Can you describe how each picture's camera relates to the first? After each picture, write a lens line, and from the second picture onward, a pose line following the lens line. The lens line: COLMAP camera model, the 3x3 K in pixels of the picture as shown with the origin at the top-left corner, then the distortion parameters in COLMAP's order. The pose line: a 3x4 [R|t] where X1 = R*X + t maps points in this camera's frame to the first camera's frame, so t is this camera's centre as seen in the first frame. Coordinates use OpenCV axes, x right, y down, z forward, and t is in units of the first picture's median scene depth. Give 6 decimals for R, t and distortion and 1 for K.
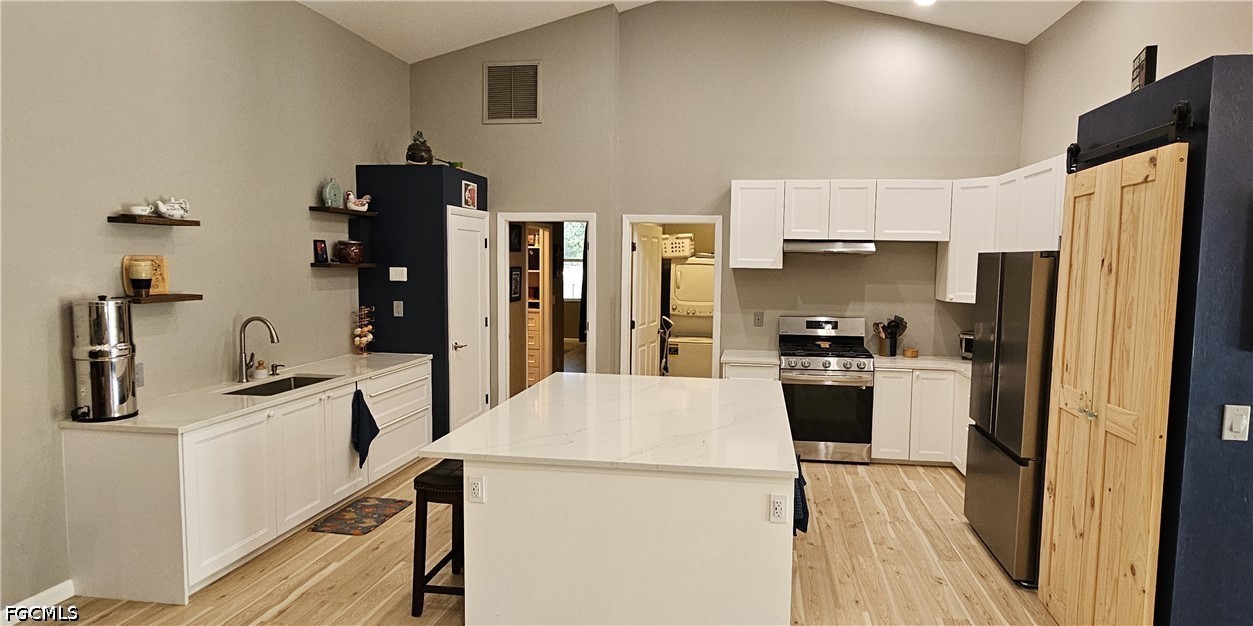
lens RADIAL K [[684.3, 0, 669.8], [0, 684.3, 309.2], [0, 0, 1]] dist [-0.003764, -0.000583]
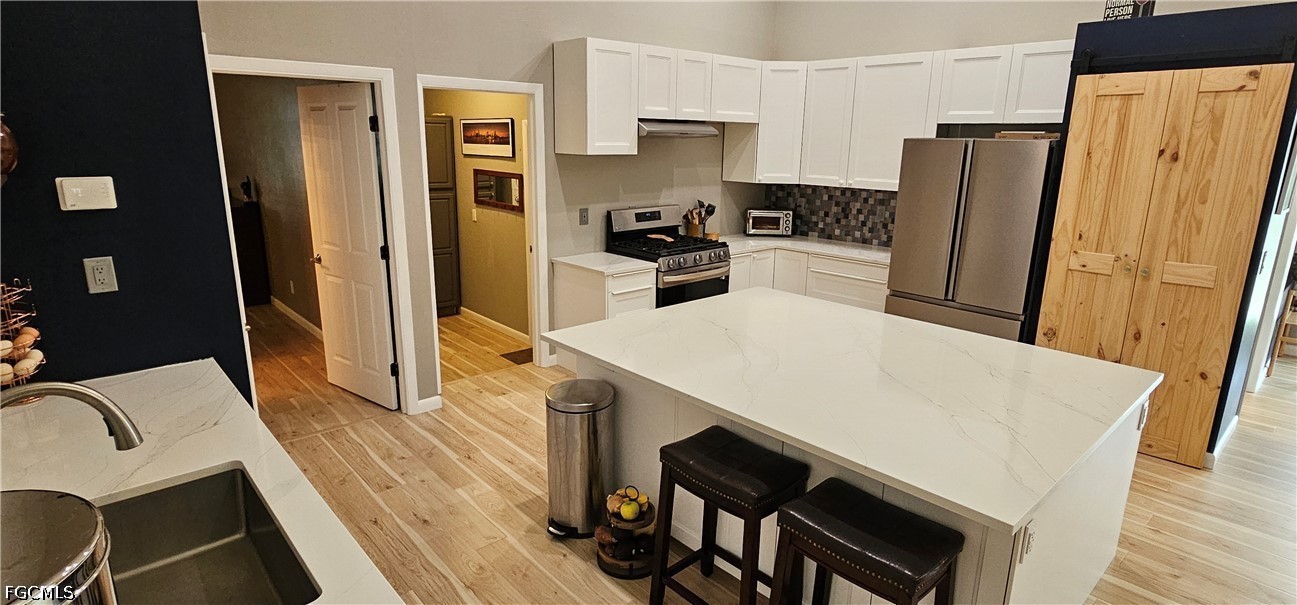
lens RADIAL K [[654.5, 0, 651.9], [0, 654.5, 299.8], [0, 0, 1]] dist [-0.001527, 0.000440]
pose [[0.644615, -0.190176, 0.740476, -0.485601], [0.052405, 0.977280, 0.205374, -0.051941], [-0.762709, -0.093583, 0.639935, 0.478971]]
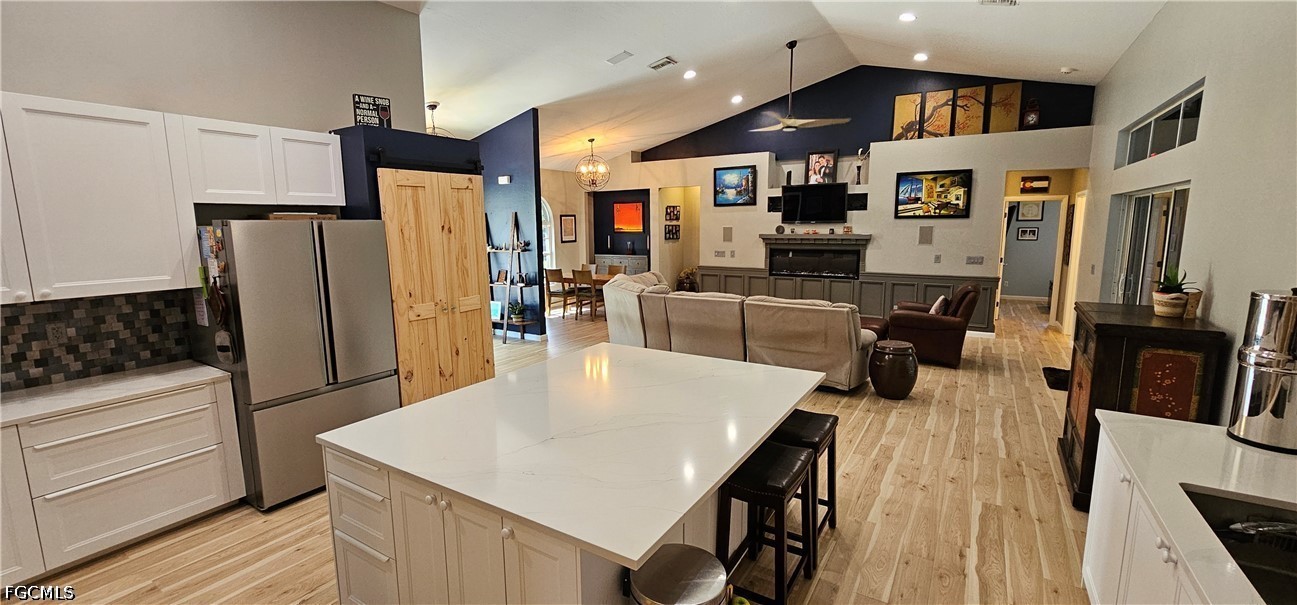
lens RADIAL K [[532.4, 0, 646.1], [0, 532.4, 300.9], [0, 0, 1]] dist [-0.002497, 0.000117]
pose [[-0.909099, -0.068157, 0.410966, -0.248574], [0.025866, 0.975386, 0.218981, -0.091468], [-0.415776, 0.209705, -0.884960, 1.090758]]
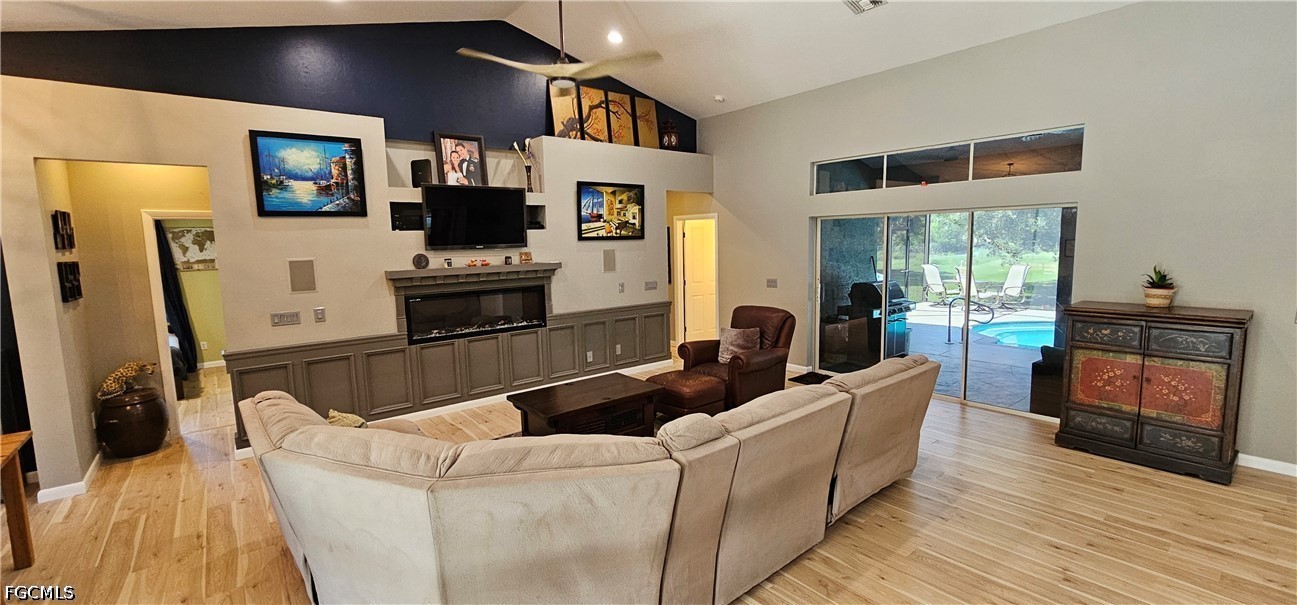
lens RADIAL K [[532.4, 0, 646.1], [0, 532.4, 300.9], [0, 0, 1]] dist [-0.002497, 0.000117]
pose [[-0.686134, 0.082725, -0.722756, 0.478338], [-0.041432, 0.987457, 0.152354, -0.024374], [0.726294, 0.134480, -0.674101, 0.330437]]
